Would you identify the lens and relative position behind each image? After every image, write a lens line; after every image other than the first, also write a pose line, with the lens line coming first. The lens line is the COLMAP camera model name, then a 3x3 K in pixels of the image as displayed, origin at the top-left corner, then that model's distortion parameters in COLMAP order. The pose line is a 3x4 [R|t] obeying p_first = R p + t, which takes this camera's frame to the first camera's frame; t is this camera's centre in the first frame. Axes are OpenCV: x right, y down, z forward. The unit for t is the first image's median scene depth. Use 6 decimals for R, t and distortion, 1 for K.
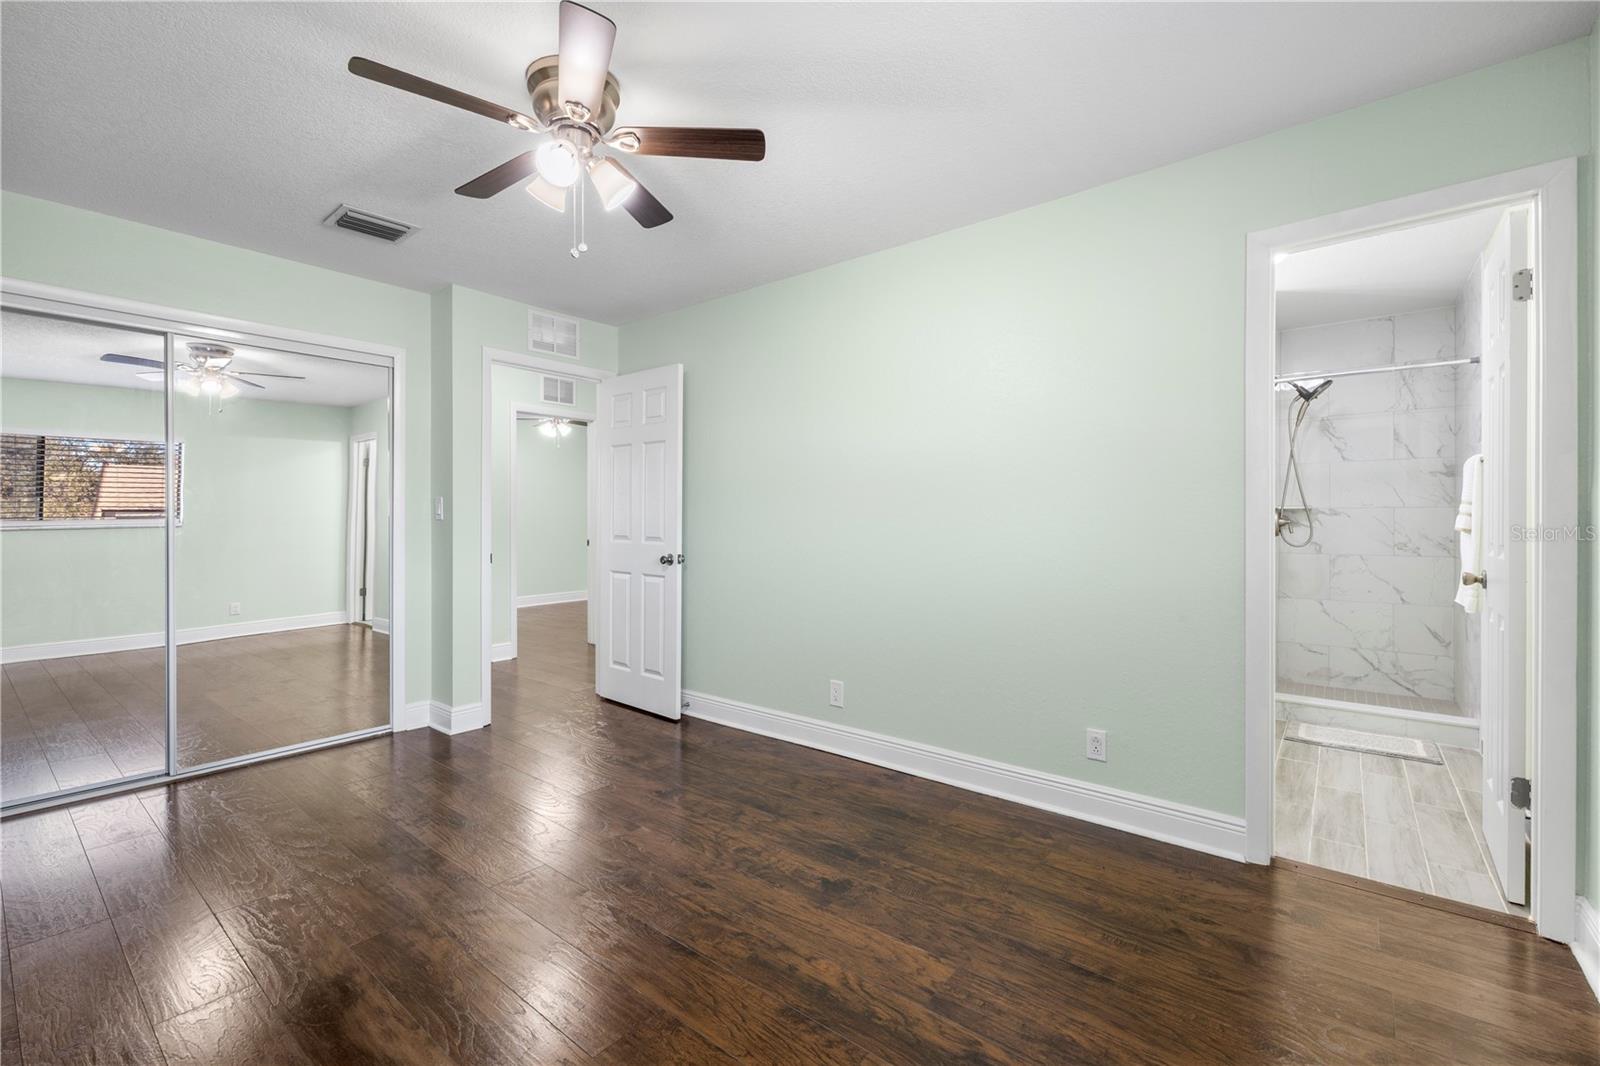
lens RADIAL K [[679.0, 0, 799.1], [0, 679.0, 521.5], [0, 0, 1]] dist [-0.000777, 0.000864]
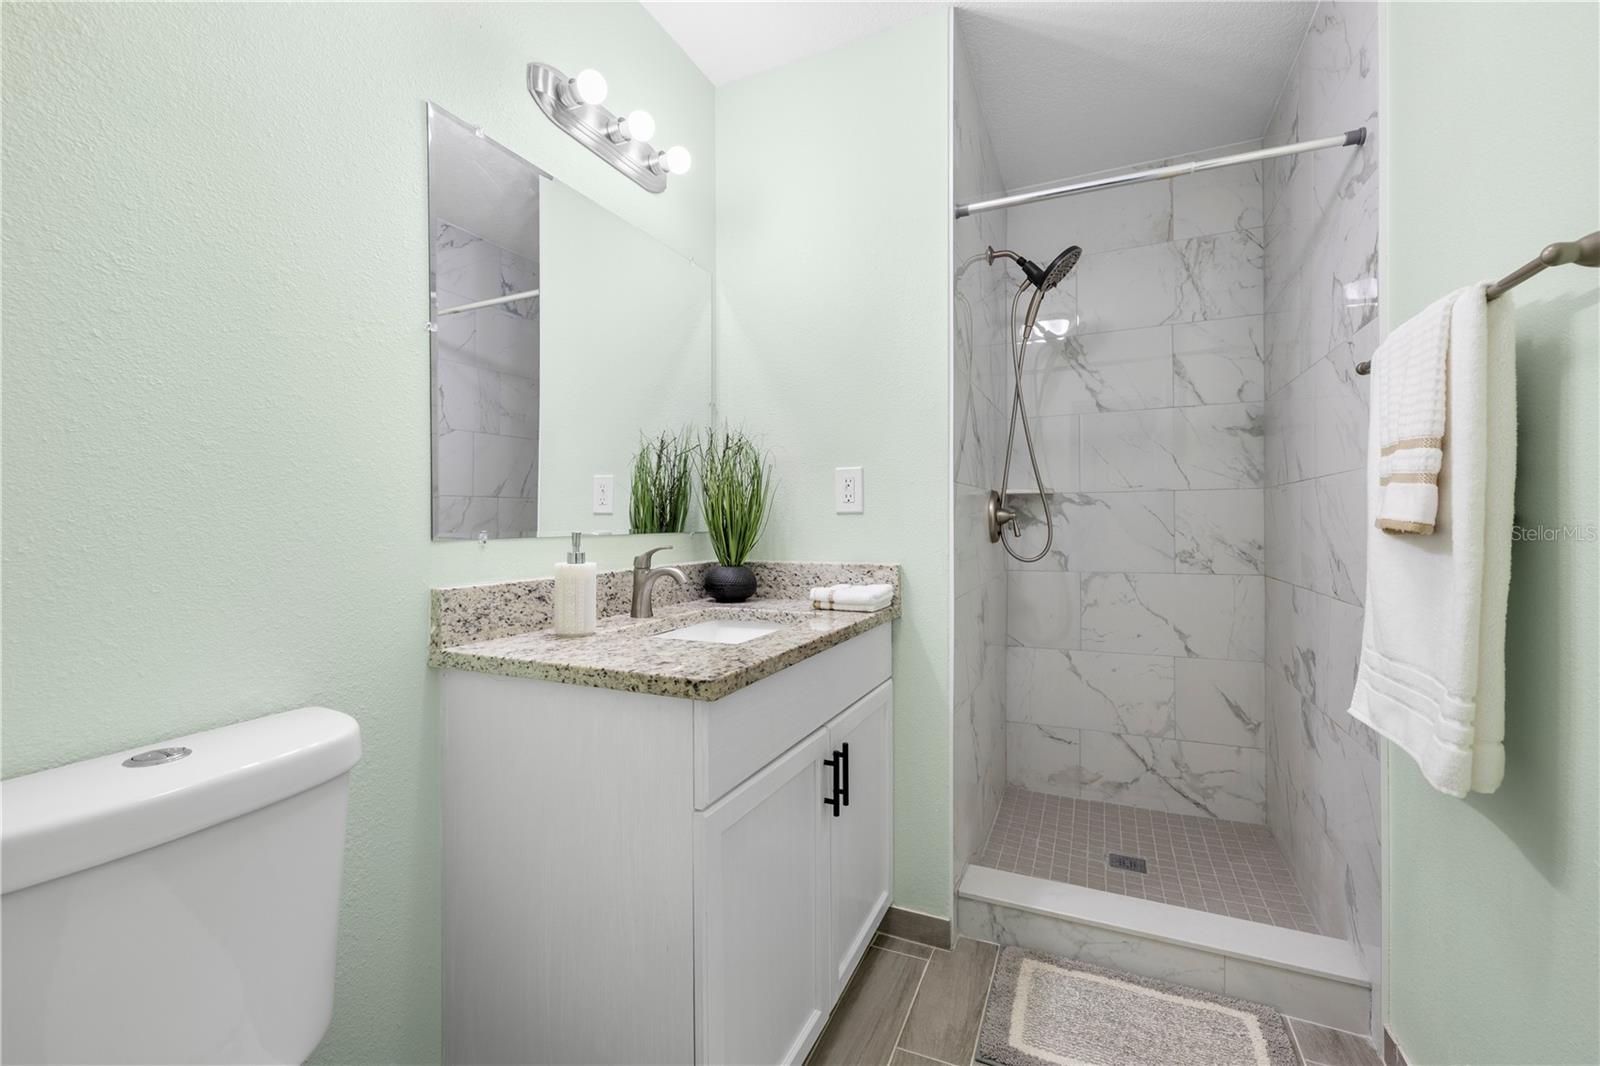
lens RADIAL K [[679.0, 0, 796.3], [0, 679.0, 523.2], [0, 0, 1]] dist [-0.000777, 0.000864]
pose [[0.967853, -0.006677, 0.251428, 0.418525], [0.006806, 0.999977, 0.000358, 0.004947], [-0.251425, 0.001364, 0.967876, 0.520883]]
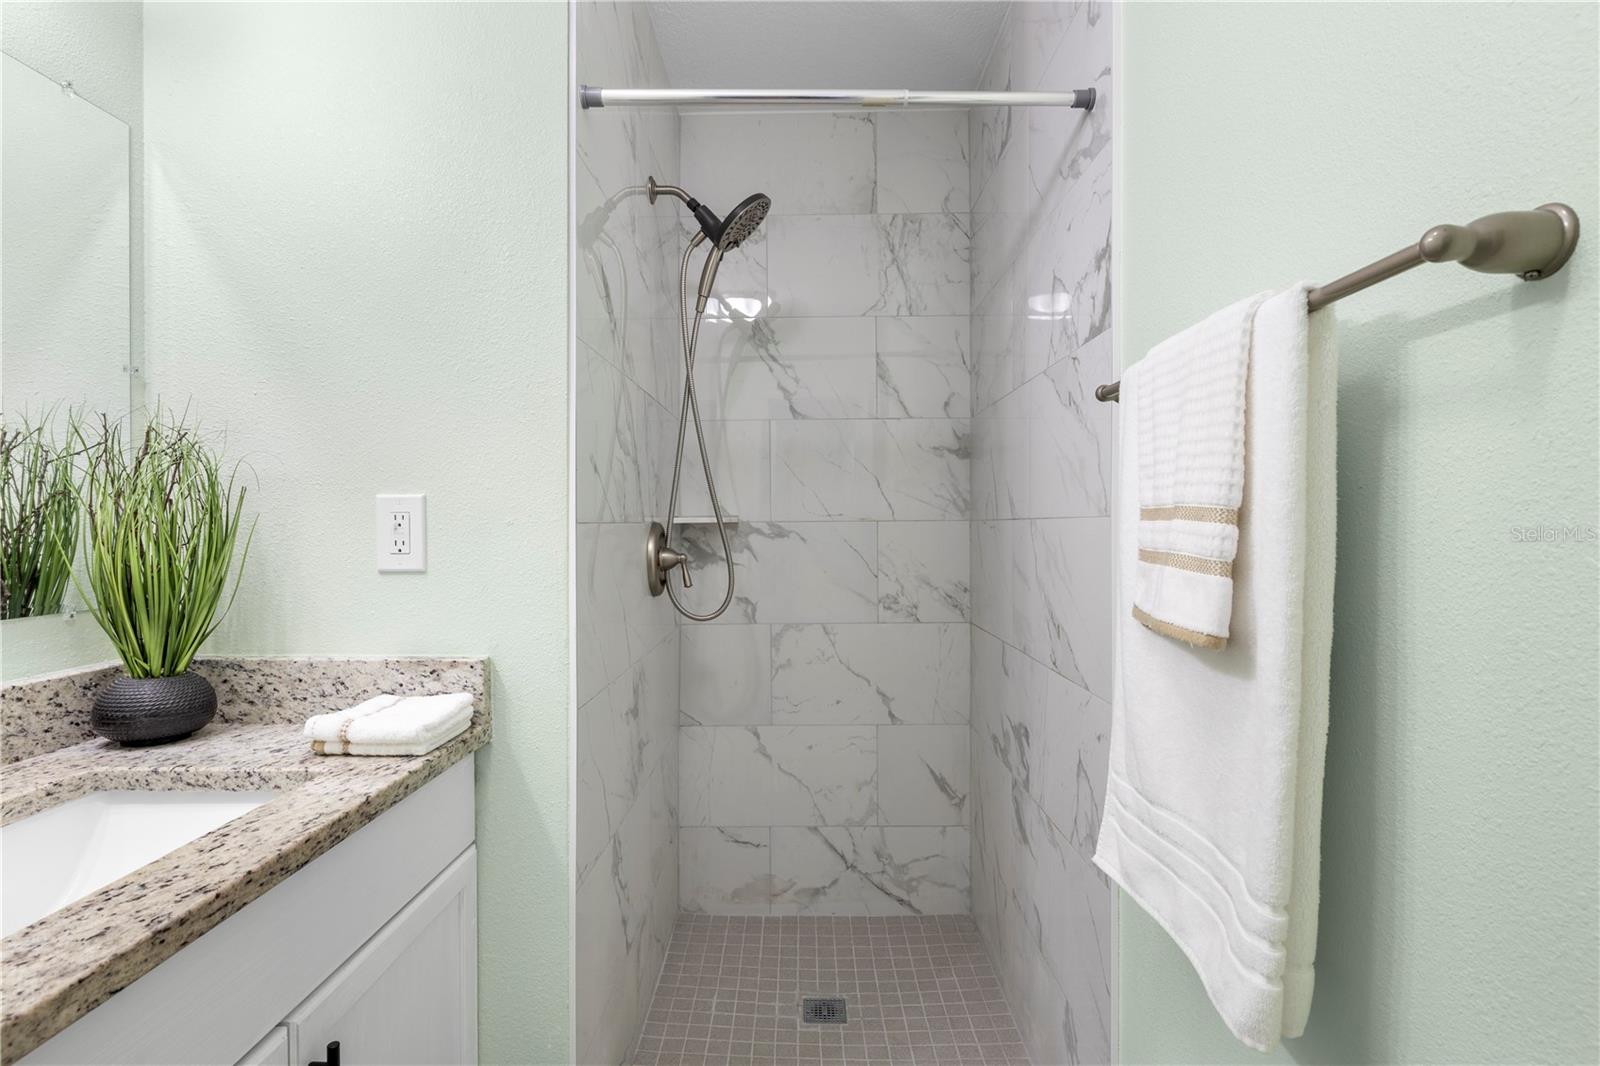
lens RADIAL K [[798.6, 0, 799.1], [0, 798.6, 534.2], [0, 0, 1]] dist [-0.009751, 0.000506]
pose [[0.782072, -0.009135, 0.623121, 0.488667], [0.004372, 0.999948, 0.009171, -0.016777], [-0.623172, -0.004448, 0.782072, 0.600997]]
